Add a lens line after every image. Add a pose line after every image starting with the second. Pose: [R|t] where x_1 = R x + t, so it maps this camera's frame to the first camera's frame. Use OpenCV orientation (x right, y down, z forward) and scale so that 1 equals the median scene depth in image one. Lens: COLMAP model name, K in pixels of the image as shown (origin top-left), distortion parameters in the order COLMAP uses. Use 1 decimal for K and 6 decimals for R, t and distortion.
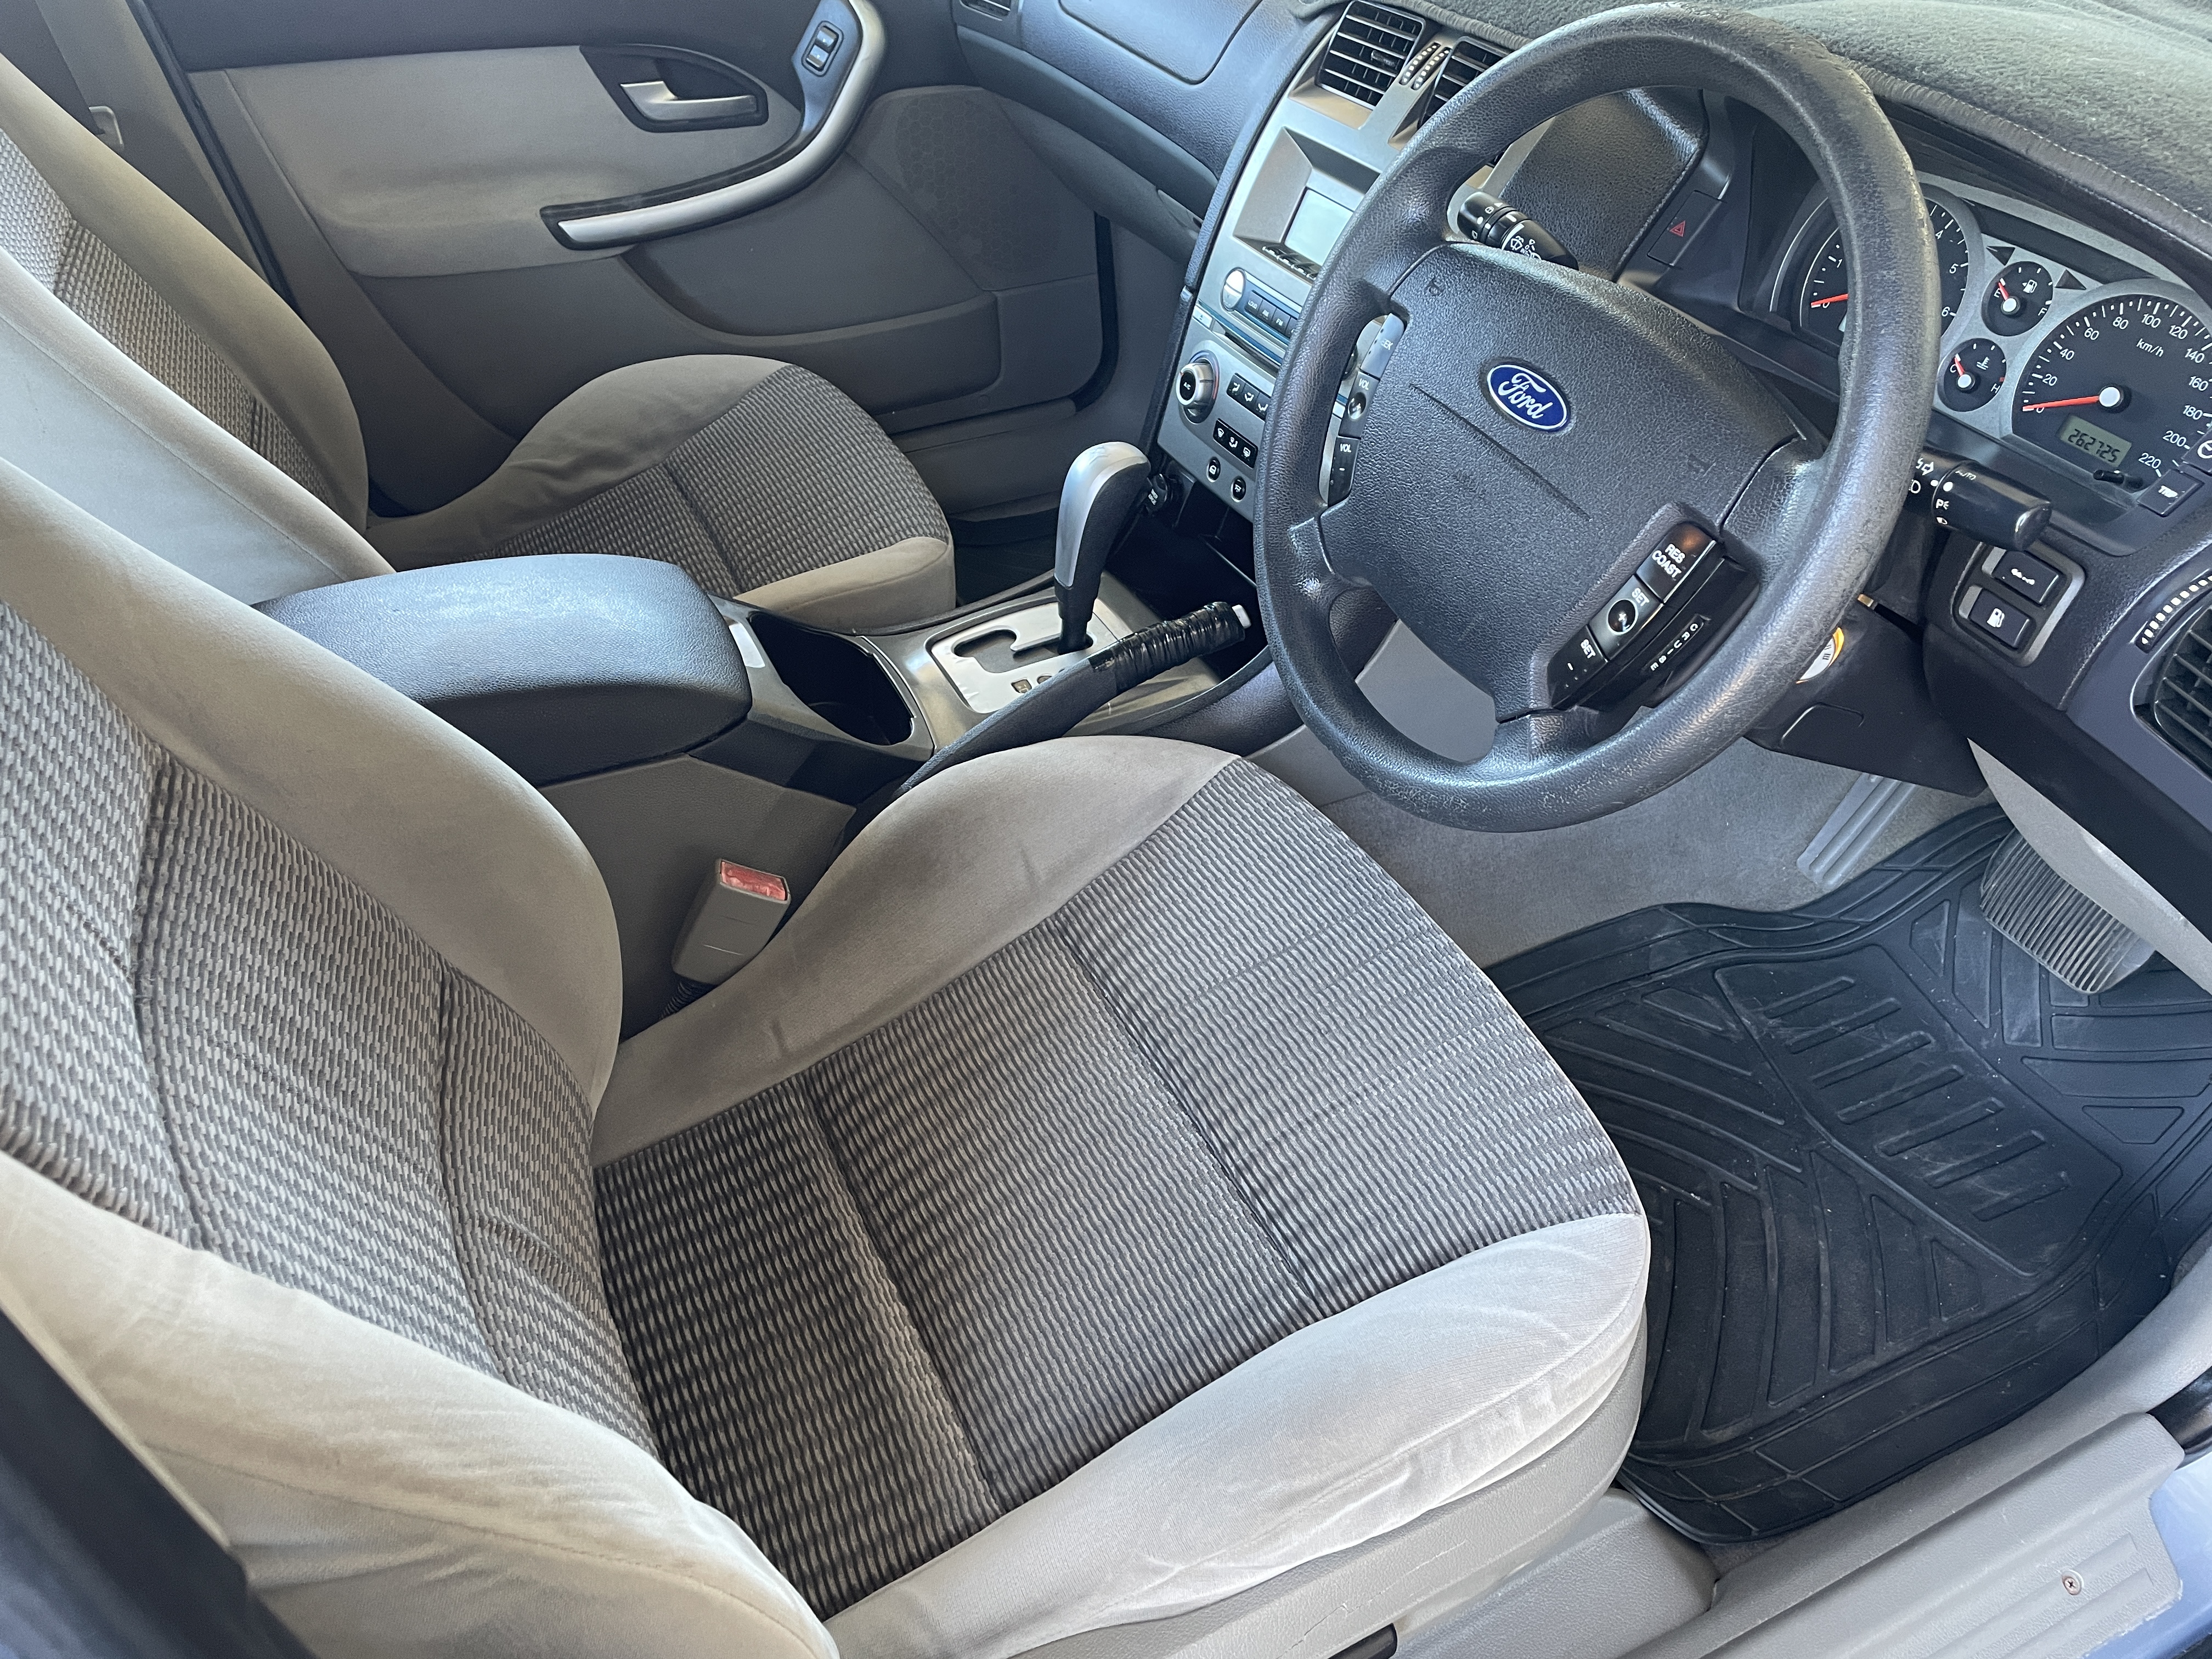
lens RADIAL K [[1678.1, 0, 1106.0], [0, 1678.1, 829.5], [0, 0, 1]] dist [0.072260, -0.102543]
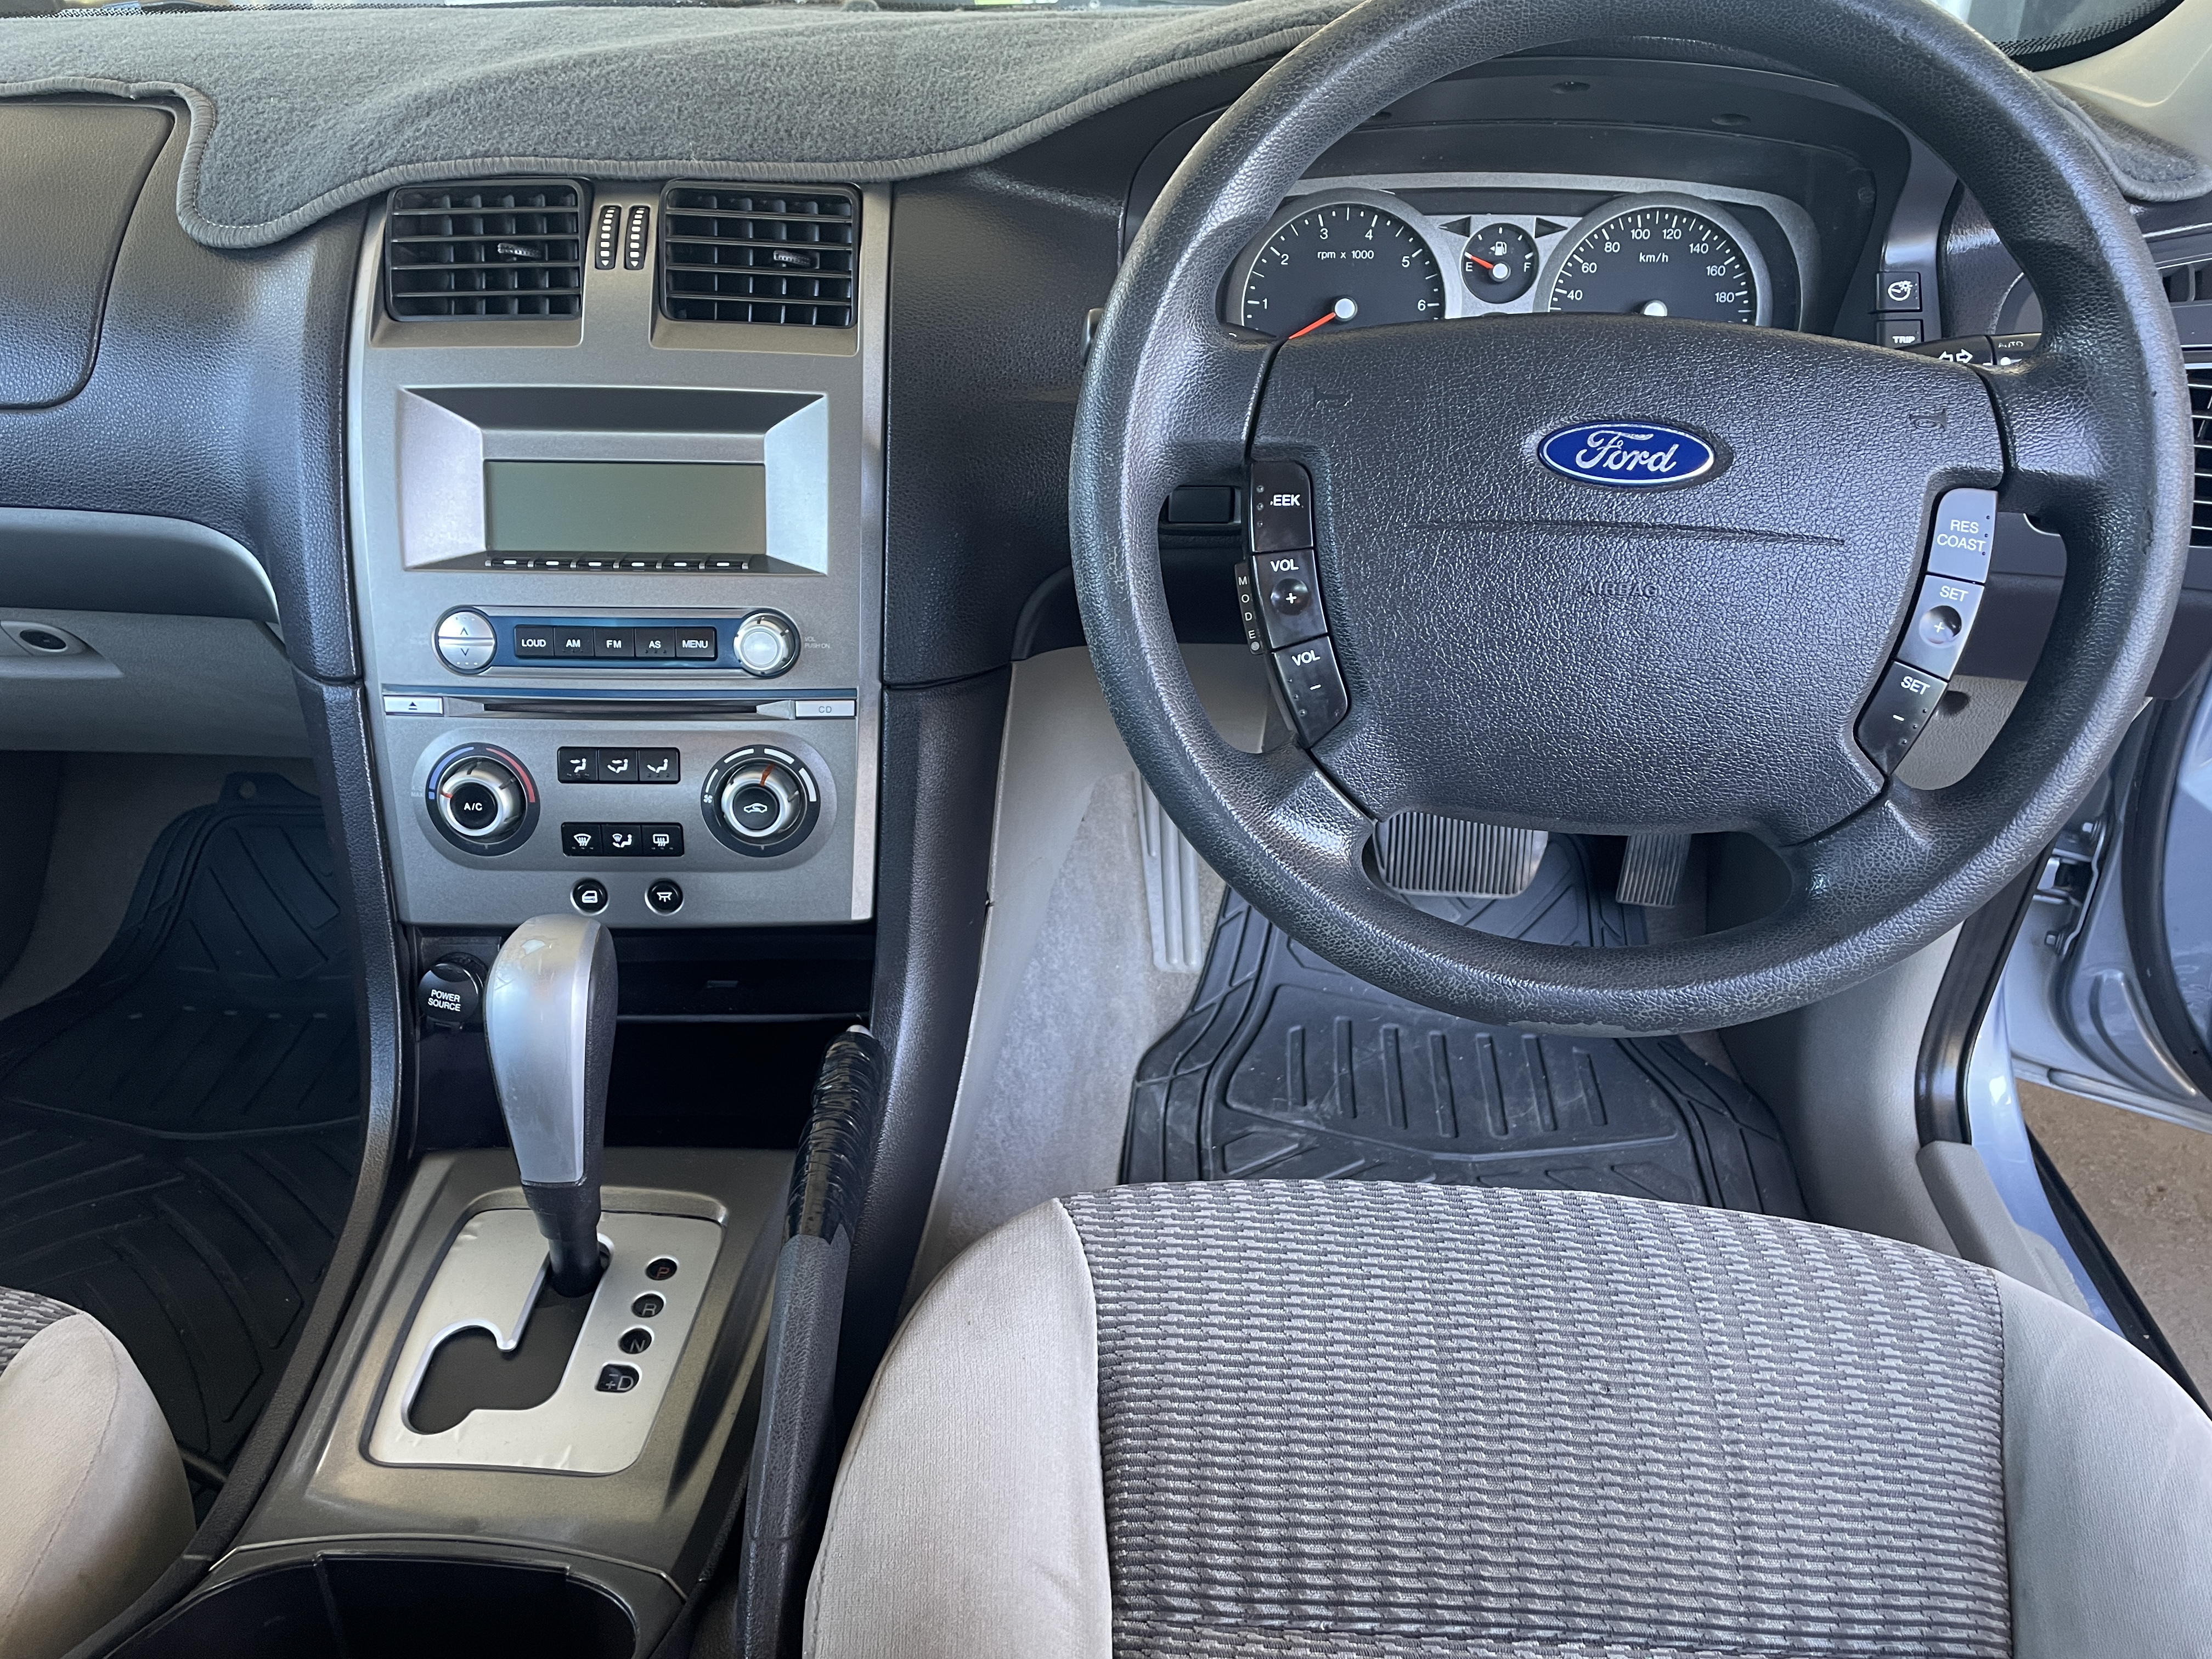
lens RADIAL K [[1678.1, 0, 1106.0], [0, 1678.1, 829.5], [0, 0, 1]] dist [0.072260, -0.102543]
pose [[0.496033, -0.454448, 0.739884, -0.429386], [0.551365, 0.823117, 0.135925, -0.310908], [-0.670782, 0.340523, 0.658860, 0.650935]]
